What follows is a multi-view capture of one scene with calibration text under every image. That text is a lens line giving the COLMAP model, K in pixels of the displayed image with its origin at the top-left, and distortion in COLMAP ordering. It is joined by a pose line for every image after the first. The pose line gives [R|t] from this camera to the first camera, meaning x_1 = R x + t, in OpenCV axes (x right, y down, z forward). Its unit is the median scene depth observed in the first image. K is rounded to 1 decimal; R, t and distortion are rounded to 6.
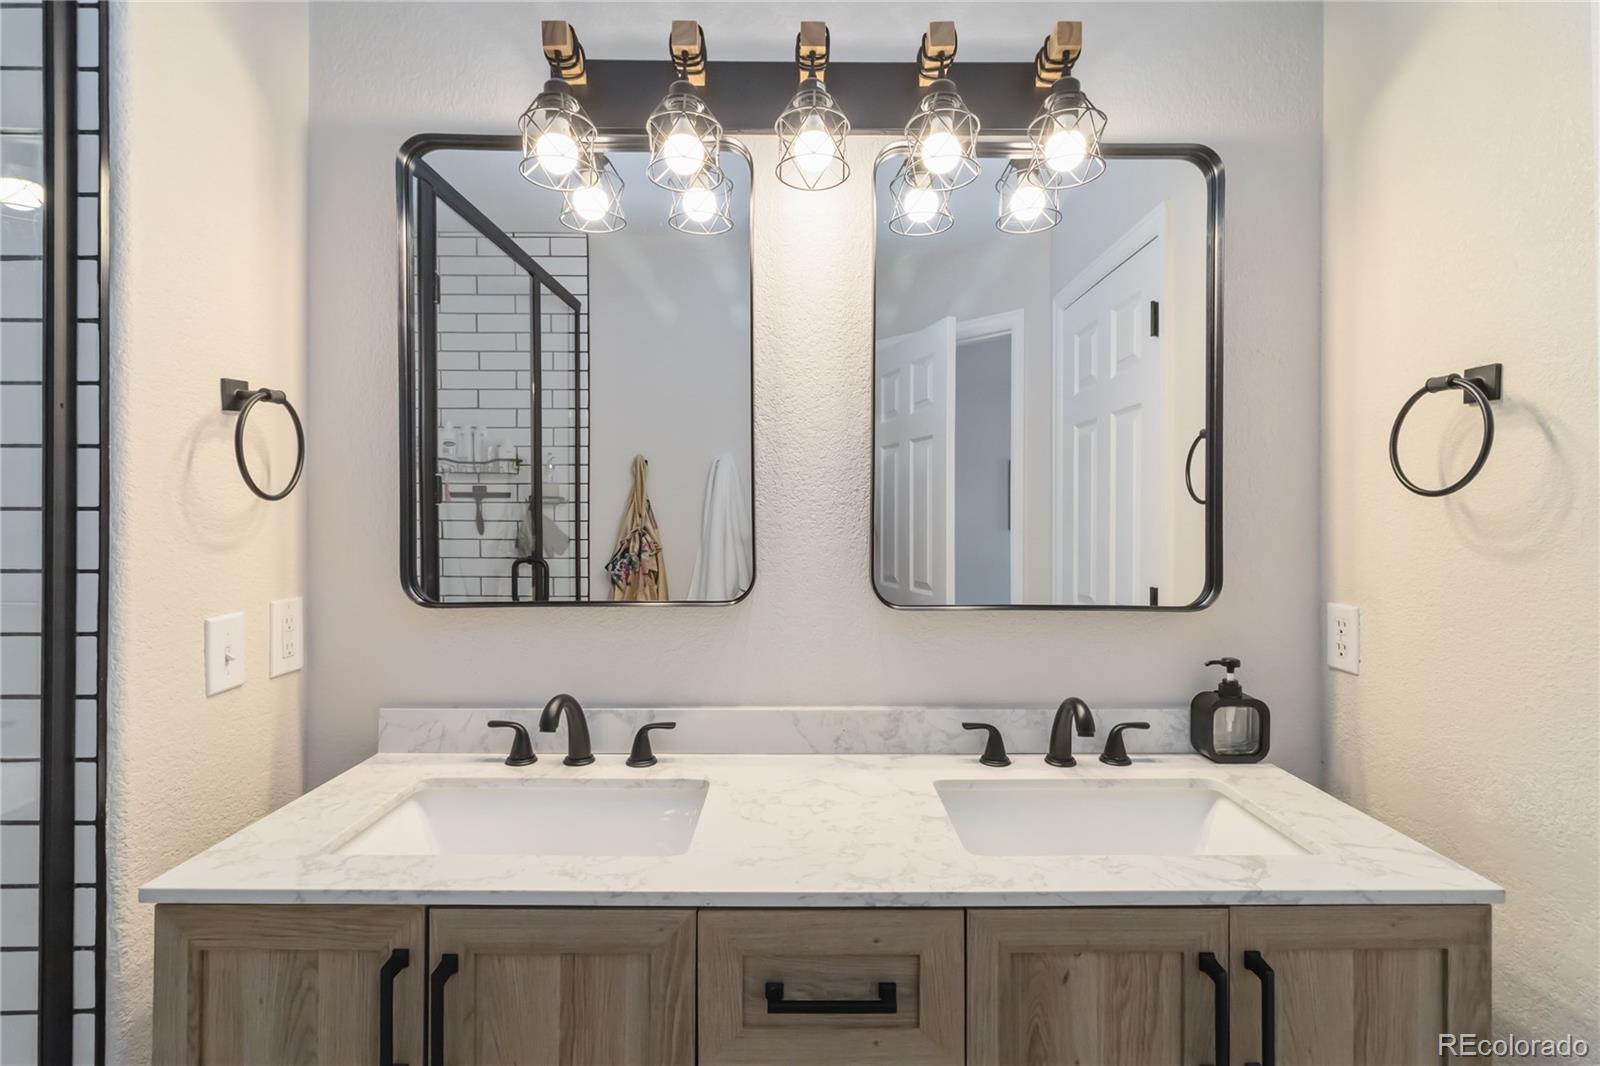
lens RADIAL K [[718.0, 0, 800.0], [0, 718.0, 533.0], [0, 0, 1]] dist [0.013179, 0.000154]
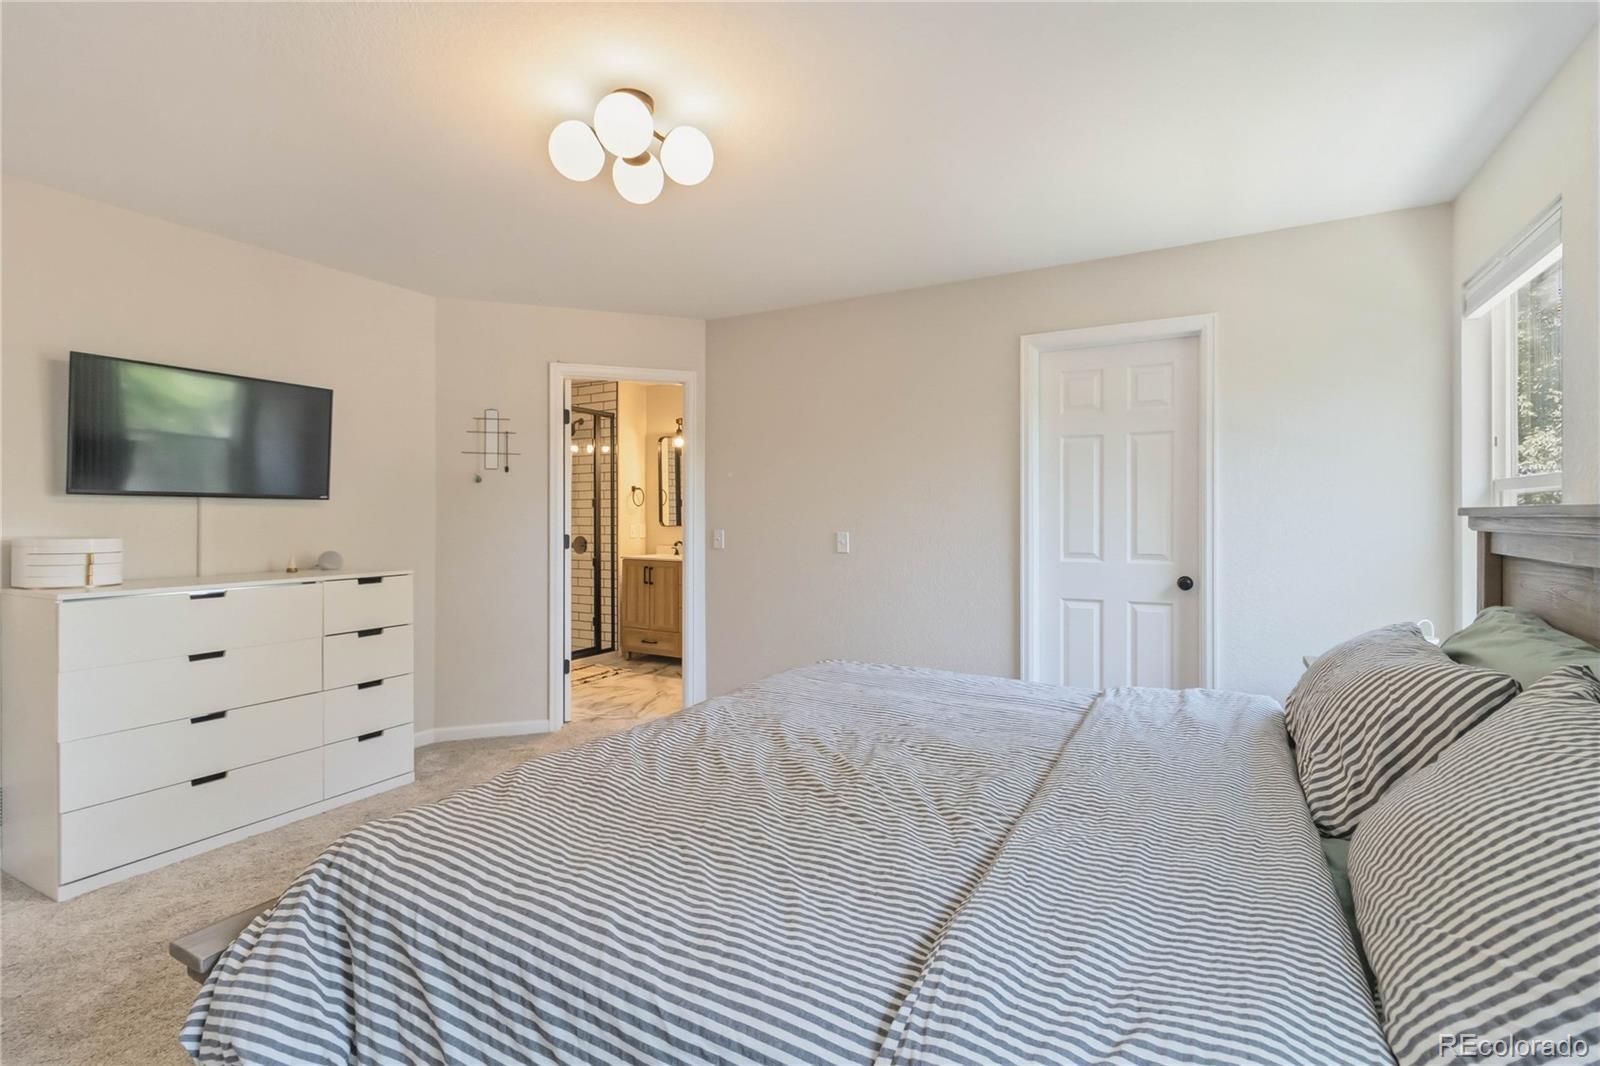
lens RADIAL K [[718.0, 0, 800.0], [0, 718.0, 533.0], [0, 0, 1]] dist [0.013179, 0.000154]
pose [[0.860644, 0.008100, -0.509143, 3.390405], [0.007875, 0.999542, 0.029214, 0.012001], [0.509147, -0.029153, 0.860186, -3.379435]]
